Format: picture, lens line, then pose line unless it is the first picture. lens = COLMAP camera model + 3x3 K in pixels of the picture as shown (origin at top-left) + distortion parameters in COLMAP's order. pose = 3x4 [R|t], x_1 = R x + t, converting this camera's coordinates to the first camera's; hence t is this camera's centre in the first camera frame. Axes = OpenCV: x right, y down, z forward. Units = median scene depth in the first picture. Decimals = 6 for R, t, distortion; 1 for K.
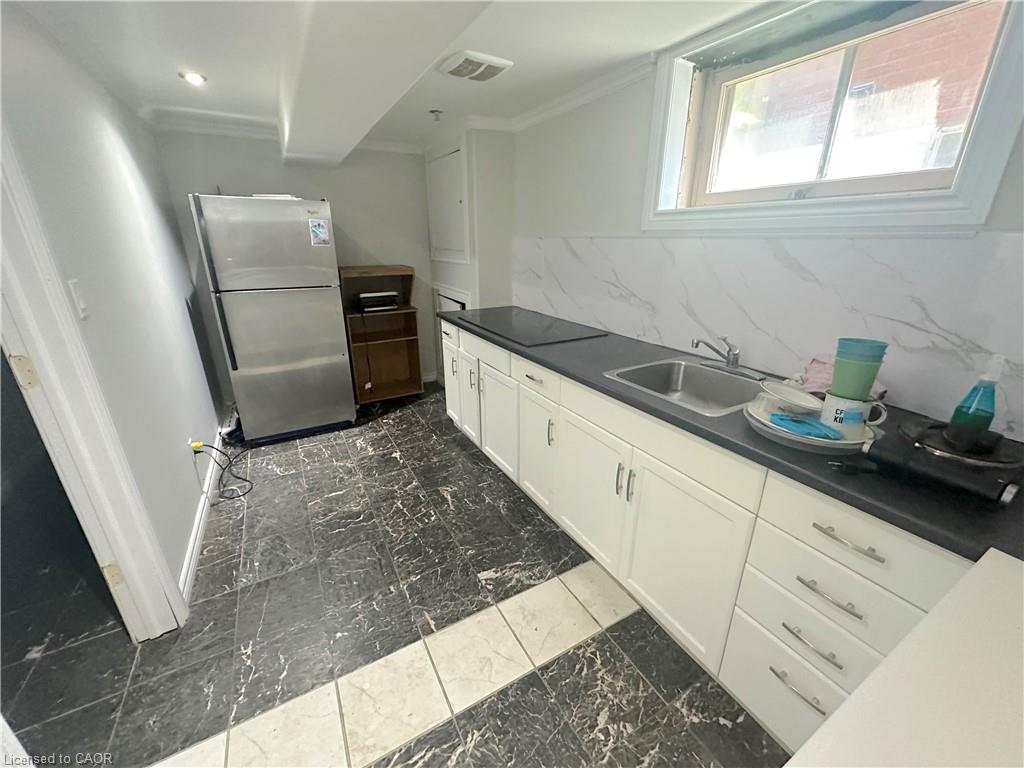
lens RADIAL K [[407.5, 0, 511.4], [0, 407.5, 385.9], [0, 0, 1]] dist [-0.001431, 0.000443]
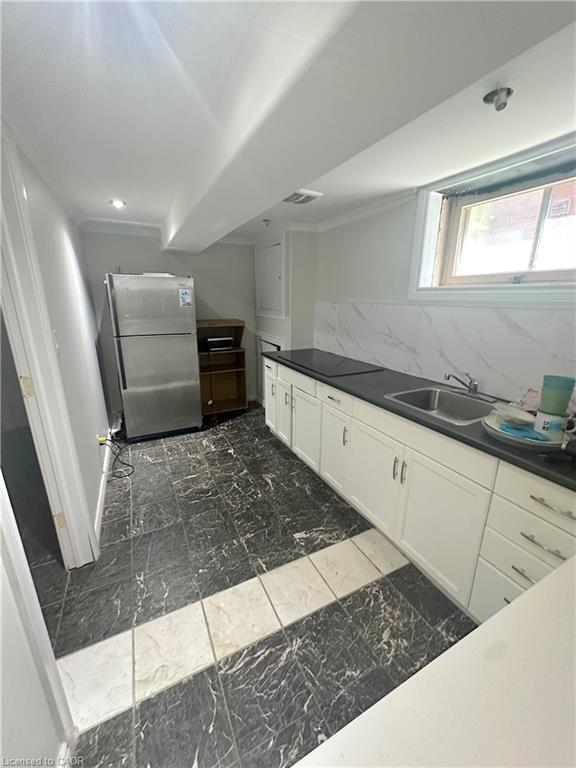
lens RADIAL K [[305.6, 0, 288.0], [0, 305.6, 384.0], [0, 0, 1]] dist [-0.001431, 0.000443]
pose [[0.998841, 0.019254, -0.044103, -0.065825], [-0.022377, 0.997193, -0.071450, 0.011662], [0.042604, 0.072354, 0.996469, -0.111529]]
